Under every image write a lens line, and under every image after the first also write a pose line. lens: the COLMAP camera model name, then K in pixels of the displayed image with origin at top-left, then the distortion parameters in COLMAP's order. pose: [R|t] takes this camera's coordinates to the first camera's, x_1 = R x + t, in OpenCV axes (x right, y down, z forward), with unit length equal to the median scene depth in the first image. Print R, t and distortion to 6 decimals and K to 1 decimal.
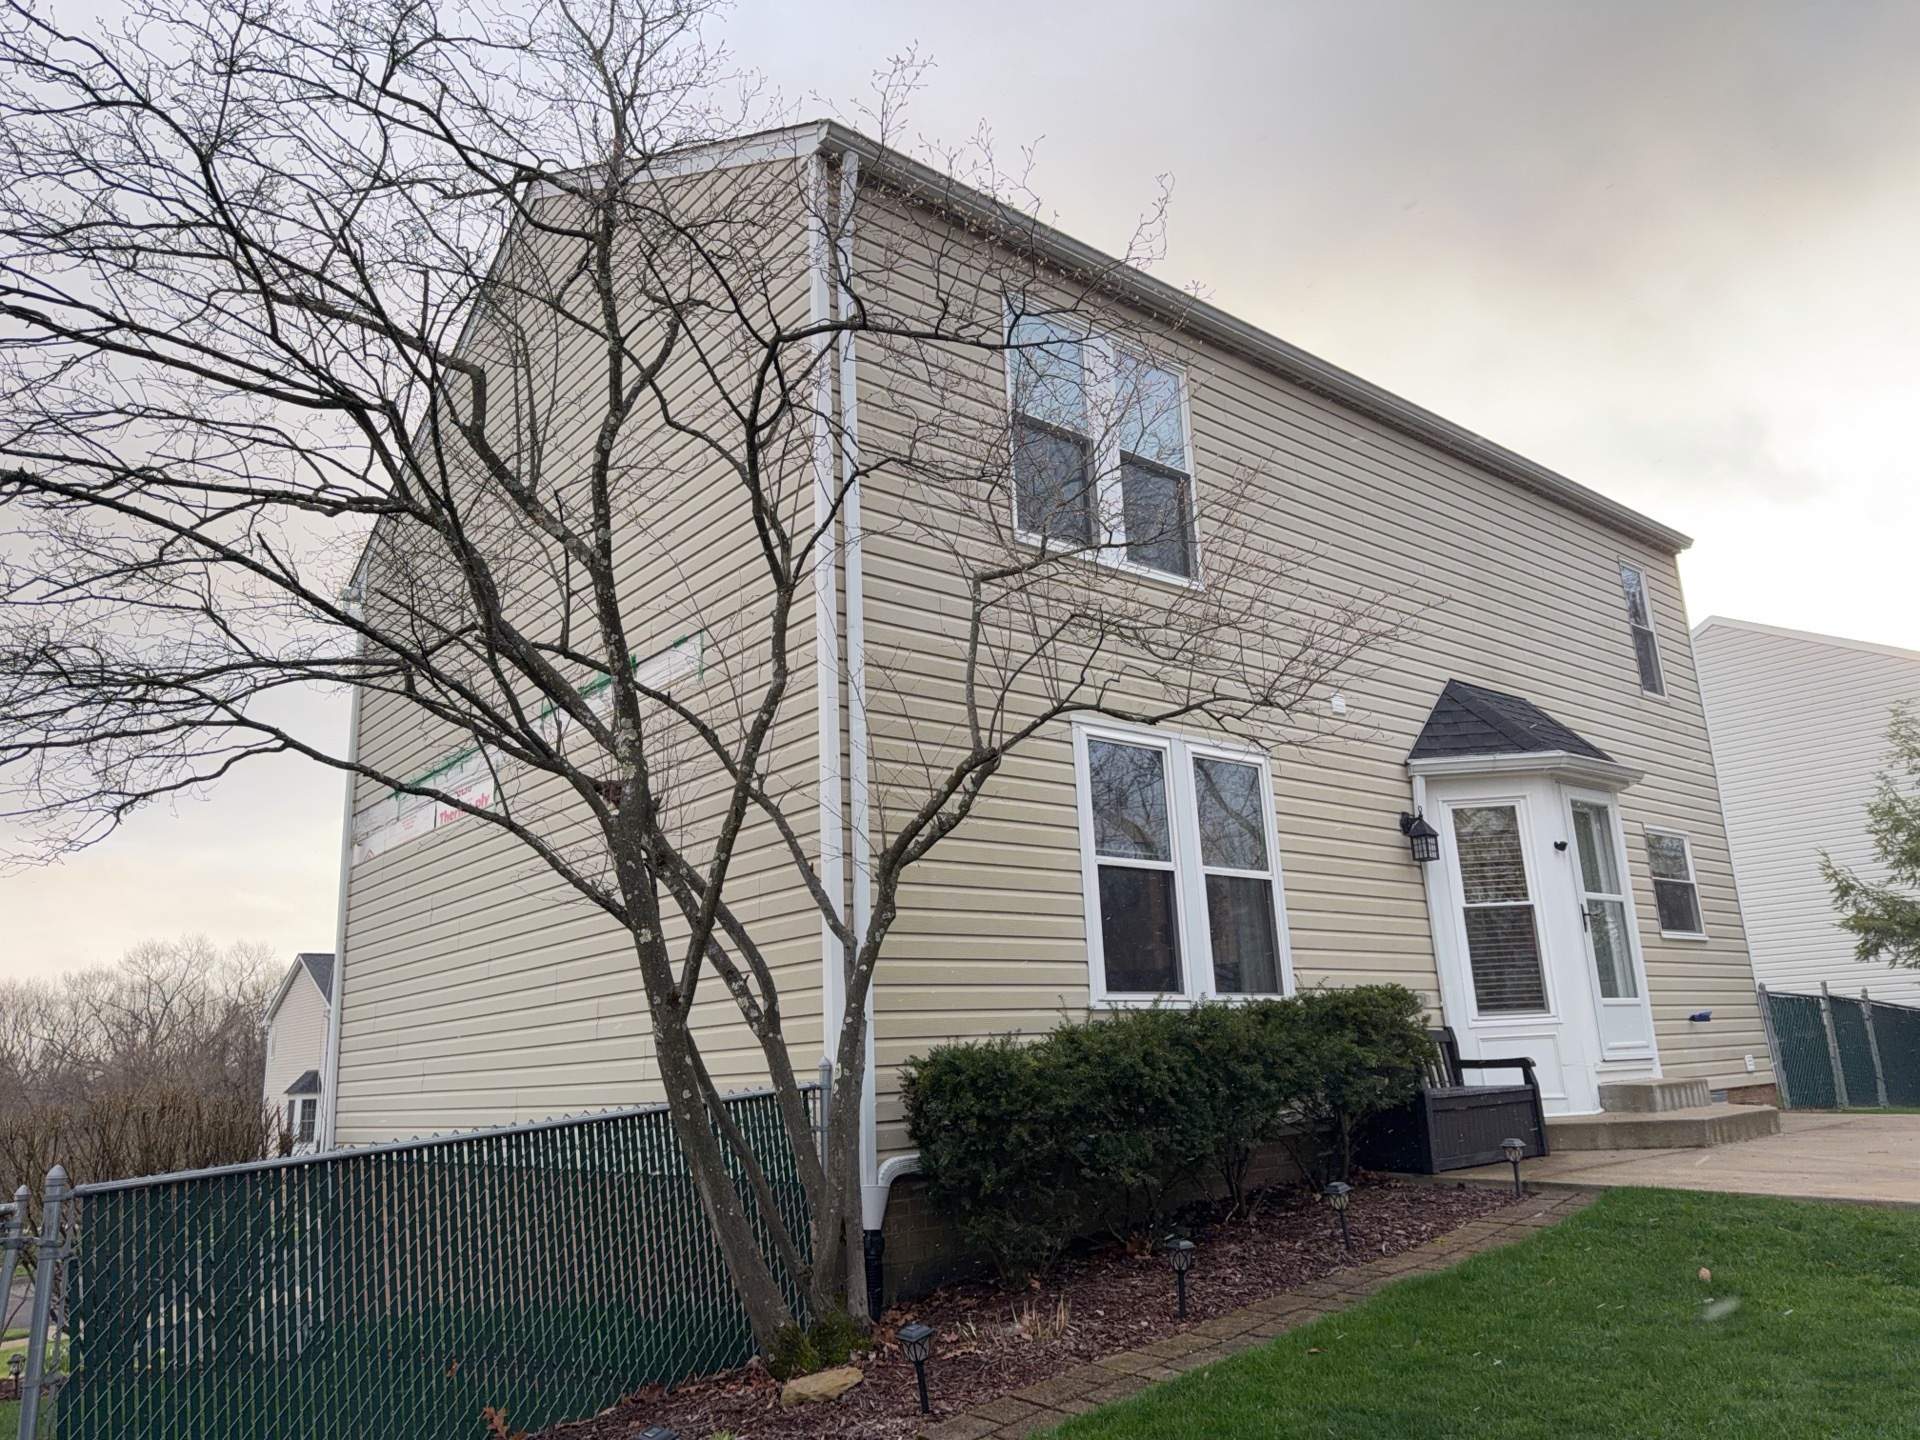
lens RADIAL K [[1349.9, 0, 918.3], [0, 1349.9, 716.7], [0, 0, 1]] dist [0.127522, -0.198039]
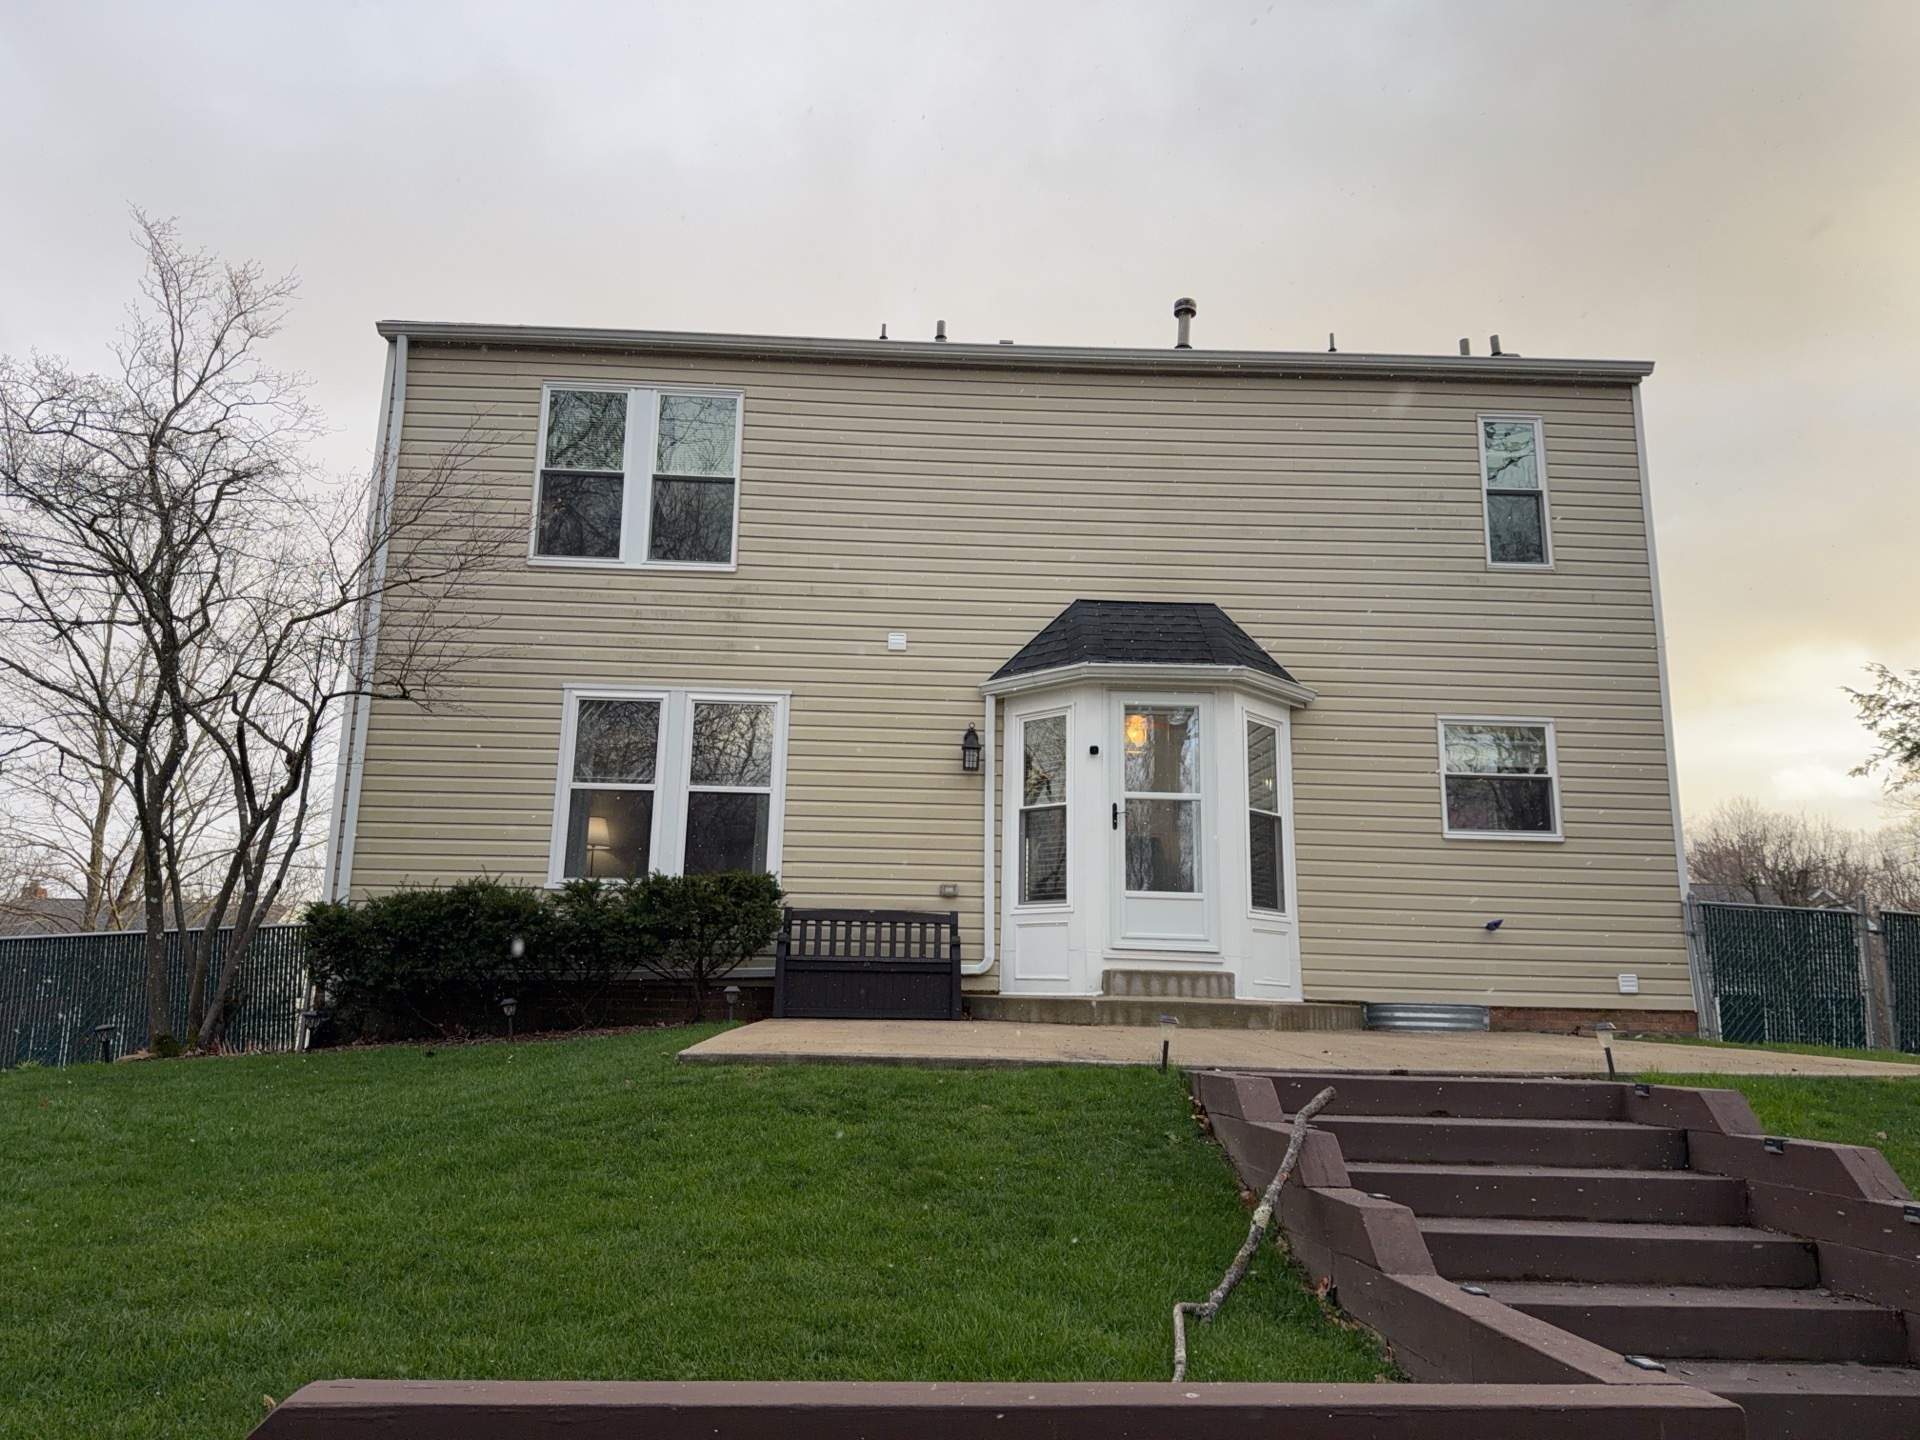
lens RADIAL K [[1349.9, 0, 918.3], [0, 1349.9, 716.7], [0, 0, 1]] dist [0.127522, -0.198039]
pose [[0.786673, -0.071245, -0.613245, 1.067856], [0.097696, 0.995169, 0.009709, 0.047157], [0.609591, -0.067549, 0.789833, 0.089093]]
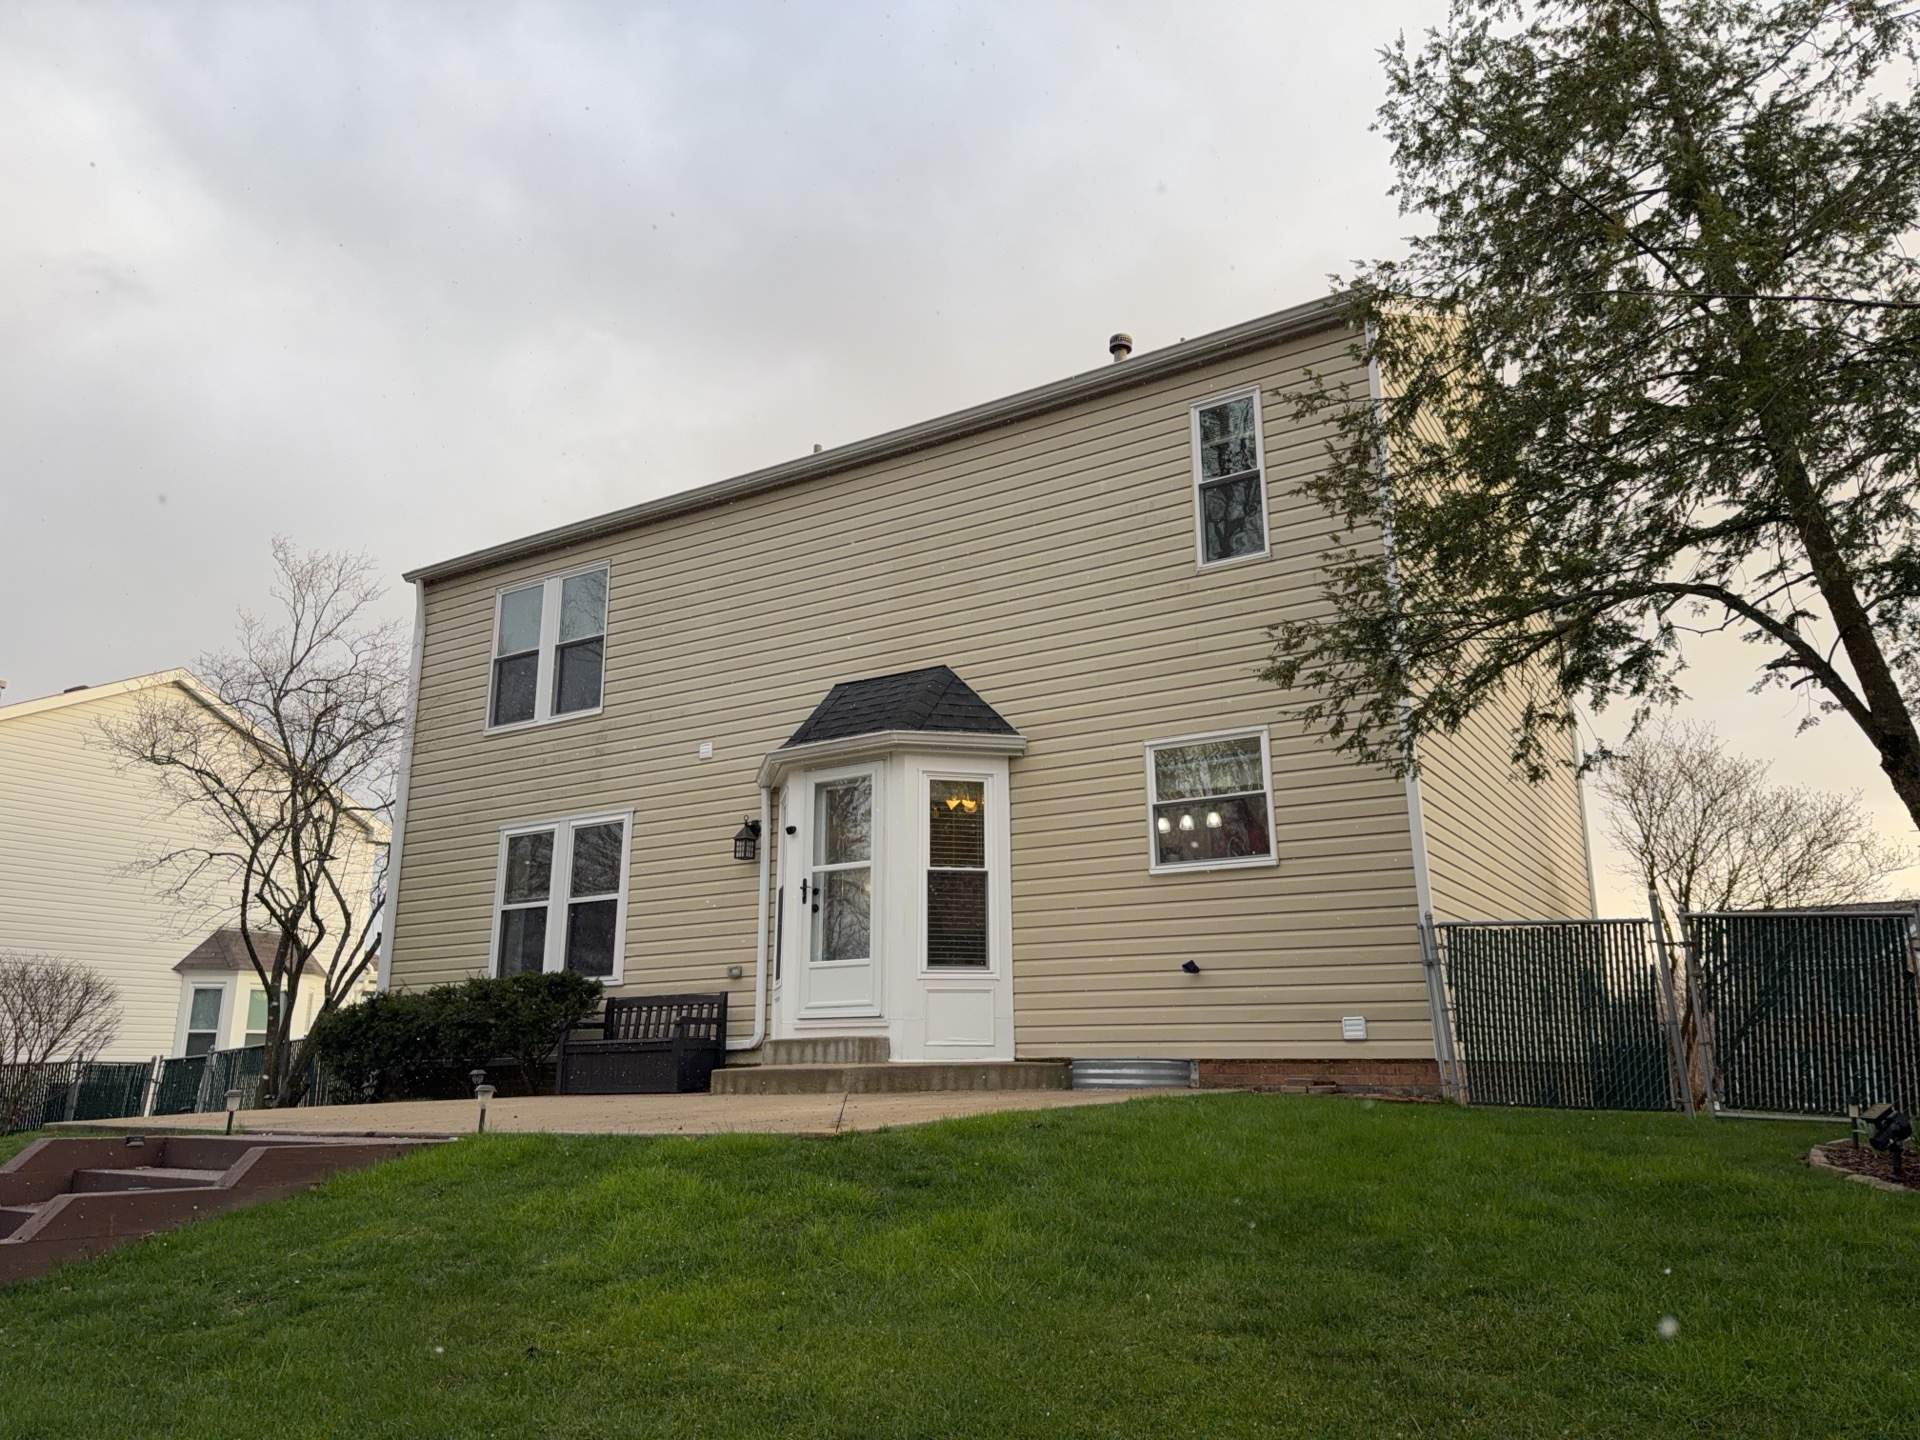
lens RADIAL K [[1349.9, 0, 918.3], [0, 1349.9, 716.7], [0, 0, 1]] dist [0.127522, -0.198039]
pose [[0.315266, -0.203362, -0.926958, 1.652433], [0.224314, 0.965061, -0.135430, 0.189126], [0.922112, -0.165234, 0.349868, 0.762224]]
